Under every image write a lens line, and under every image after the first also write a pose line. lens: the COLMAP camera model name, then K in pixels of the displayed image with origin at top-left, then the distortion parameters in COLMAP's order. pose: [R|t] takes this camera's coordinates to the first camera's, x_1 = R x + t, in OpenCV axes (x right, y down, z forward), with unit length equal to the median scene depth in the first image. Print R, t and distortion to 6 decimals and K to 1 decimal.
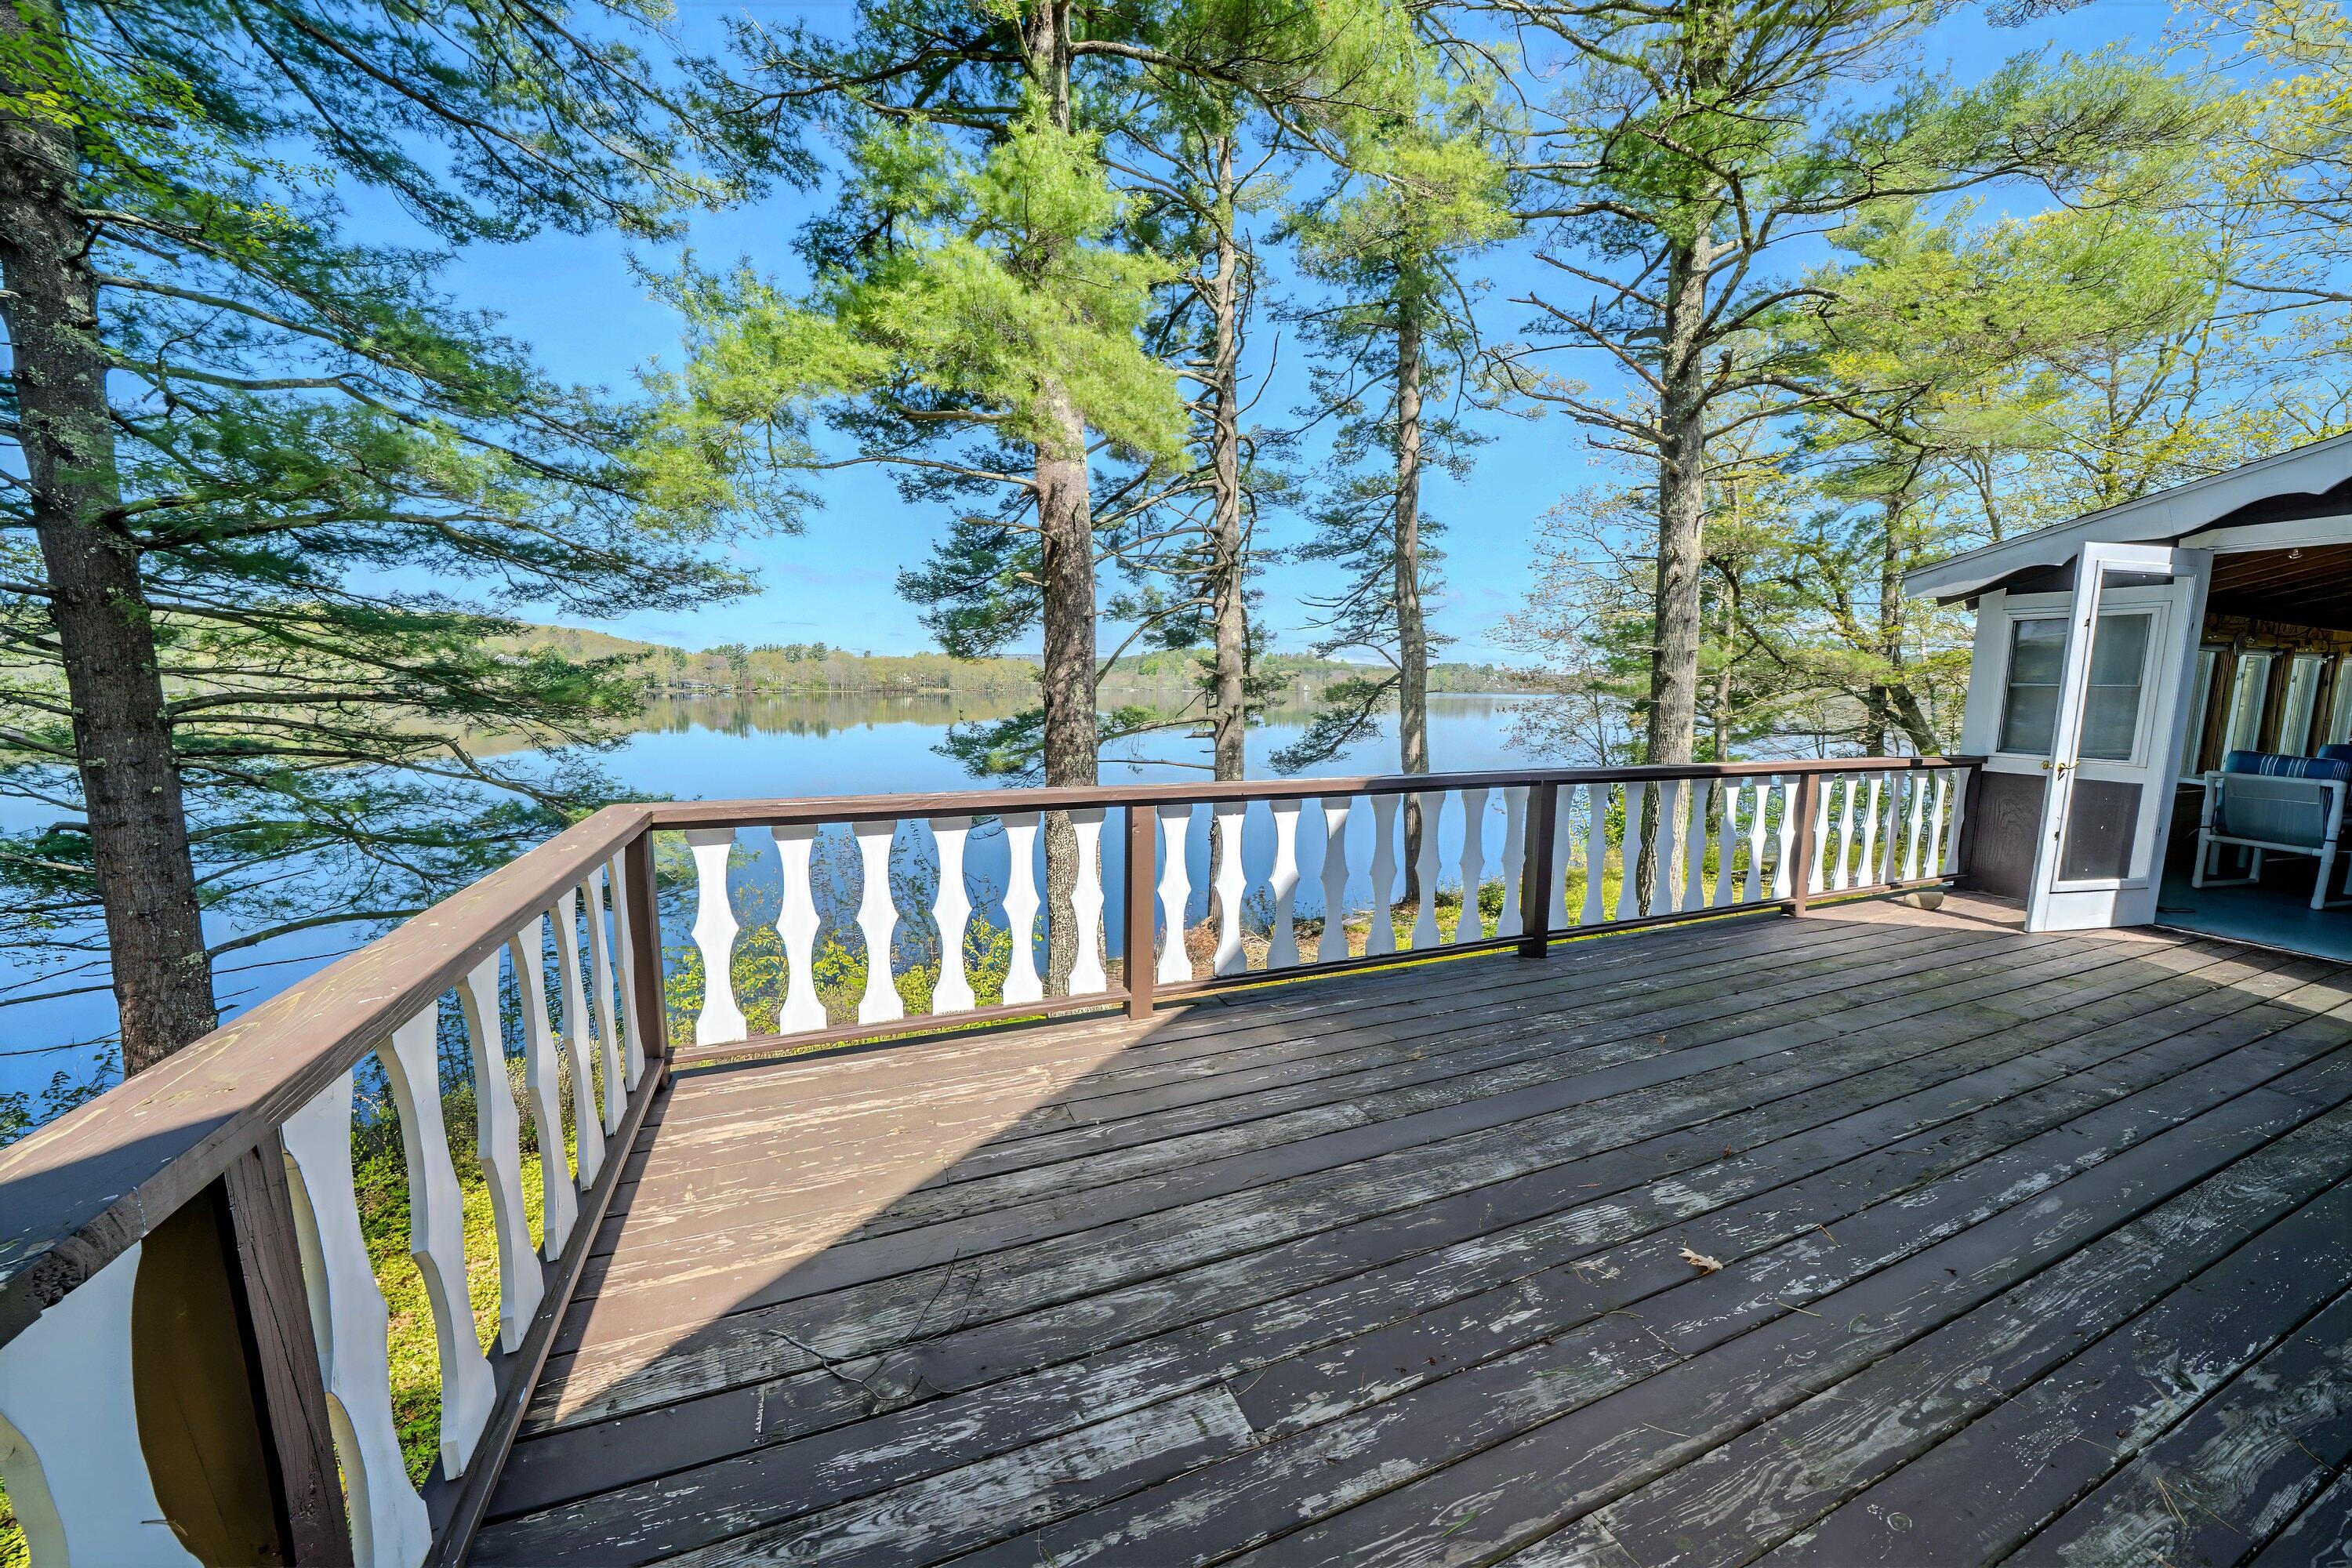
lens RADIAL K [[819.9, 0, 1165.7], [0, 819.9, 780.9], [0, 0, 1]] dist [-0.015221, 0.000111]
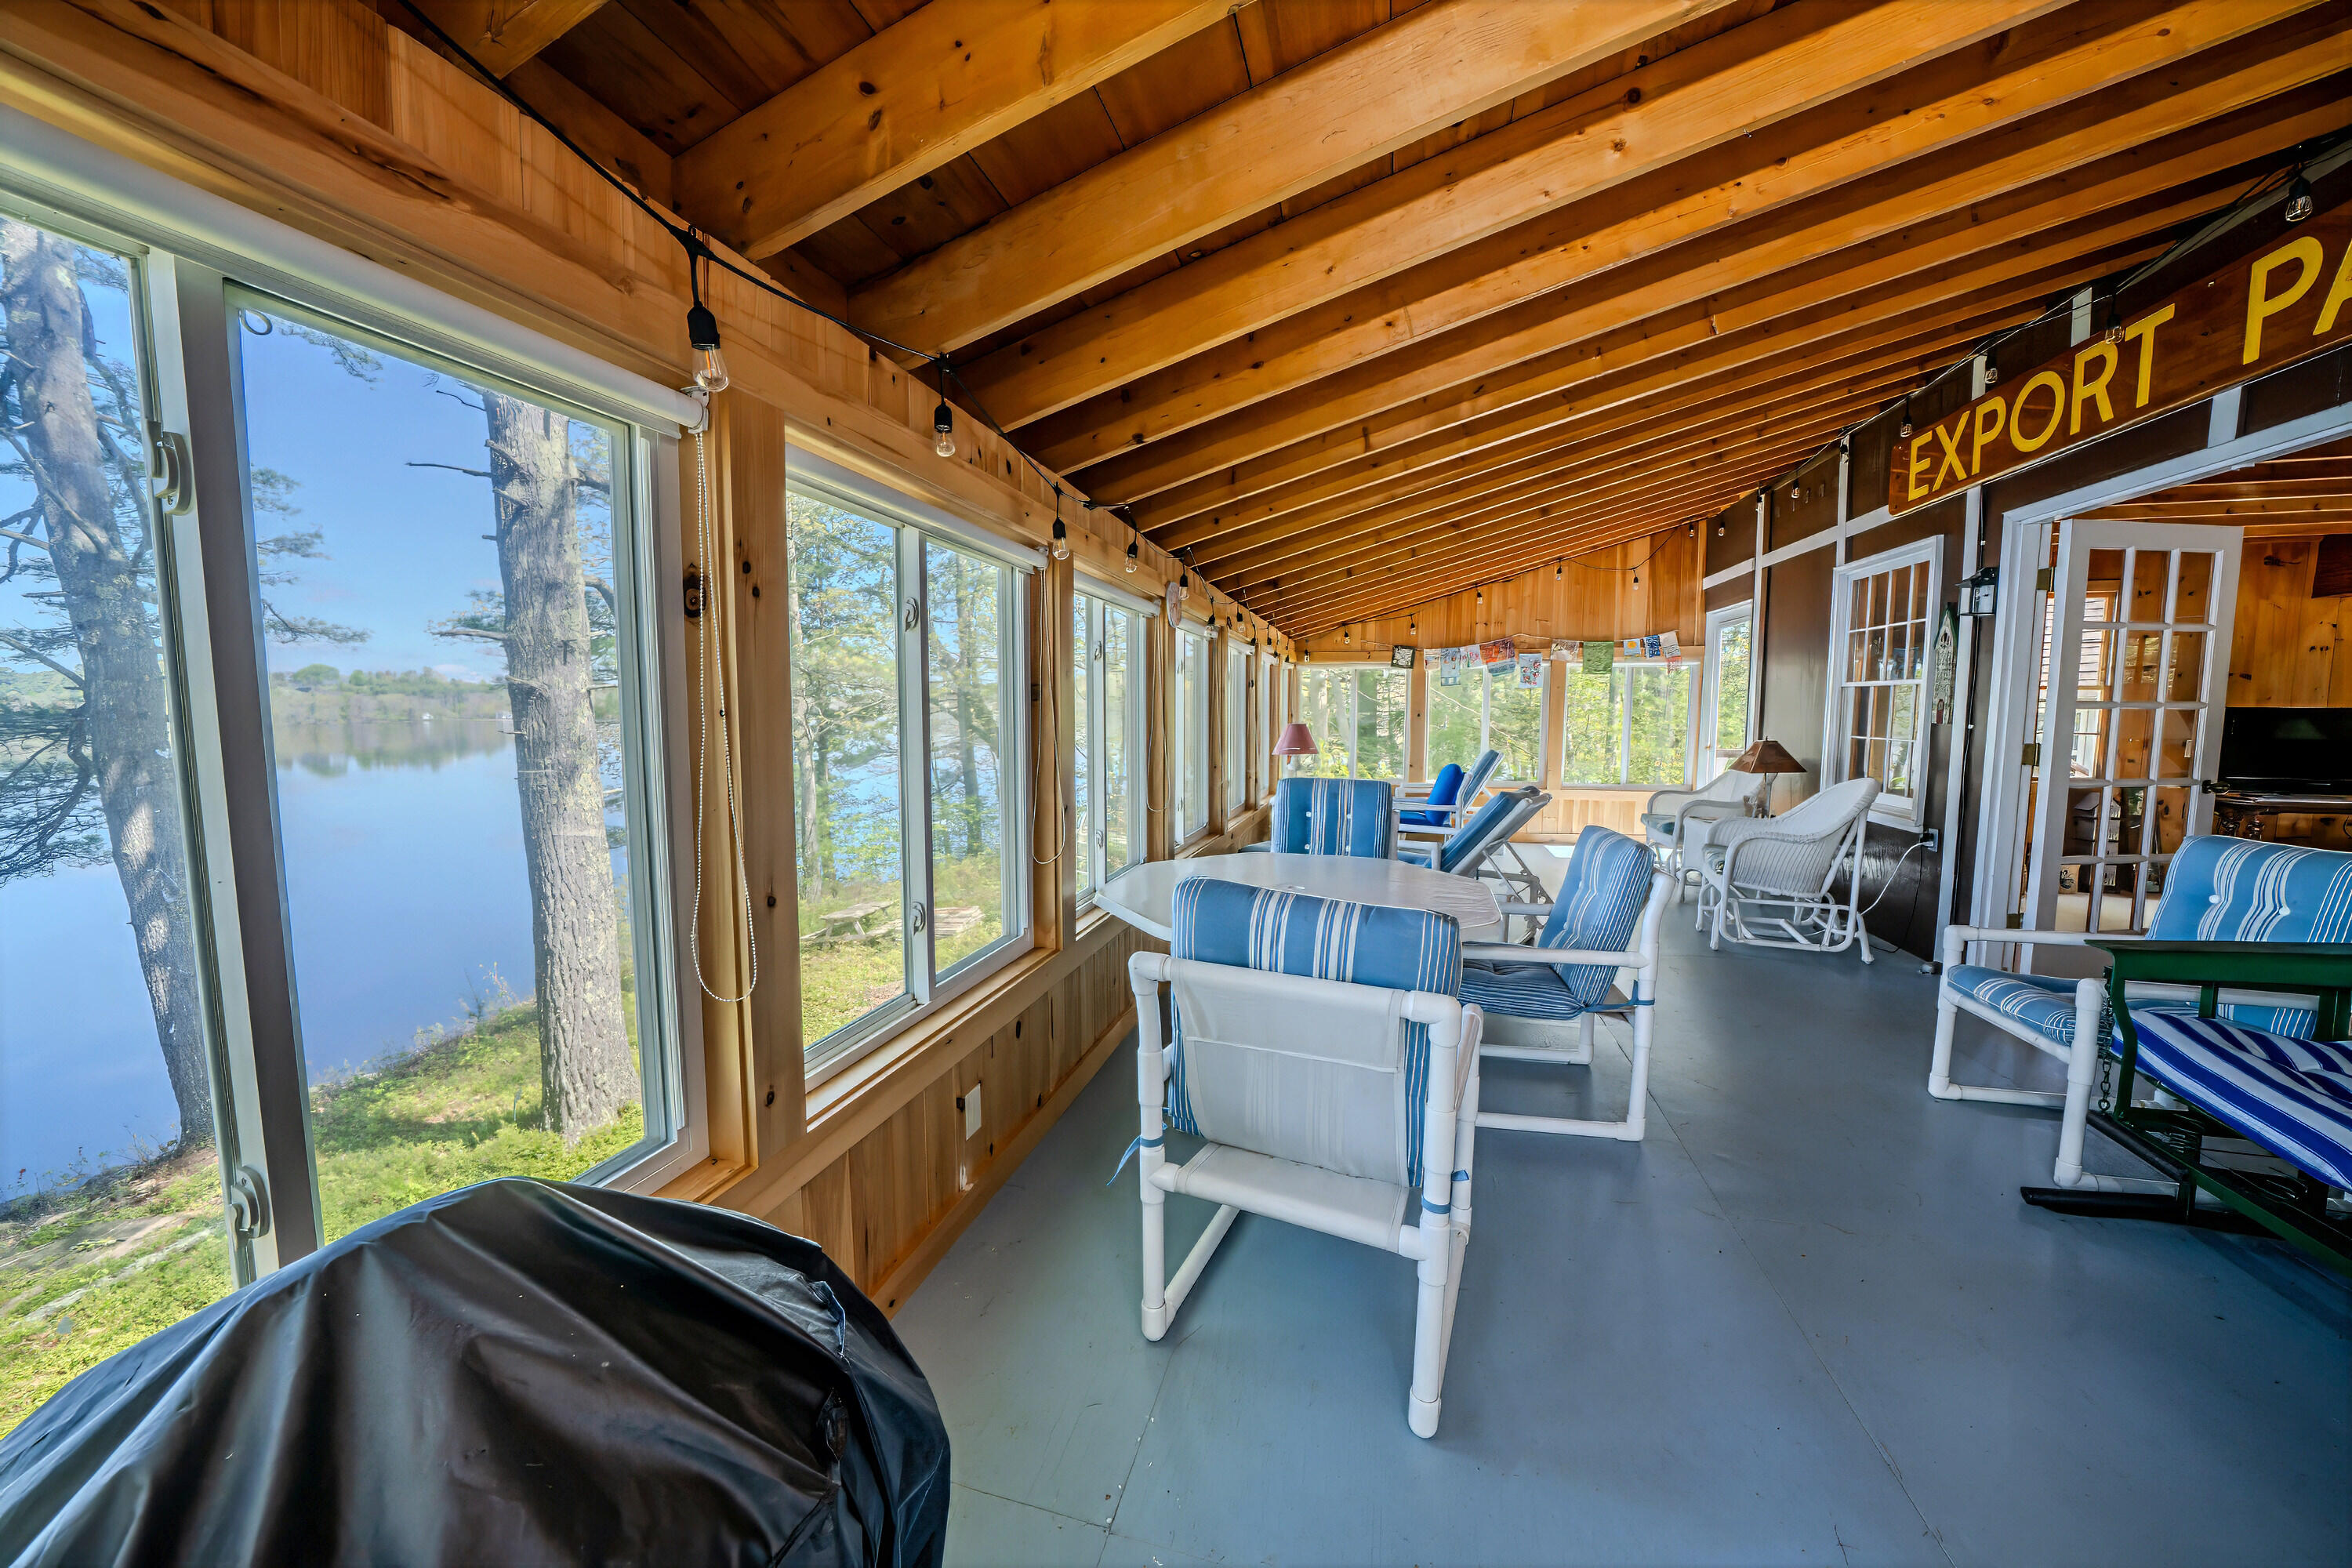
lens RADIAL K [[819.9, 0, 1165.7], [0, 819.9, 780.9], [0, 0, 1]] dist [-0.015221, 0.000111]
pose [[0.620682, -0.089328, 0.778957, 0.857076], [0.110318, 0.993555, 0.026035, -0.062770], [-0.776263, 0.069774, 0.626537, 0.631557]]
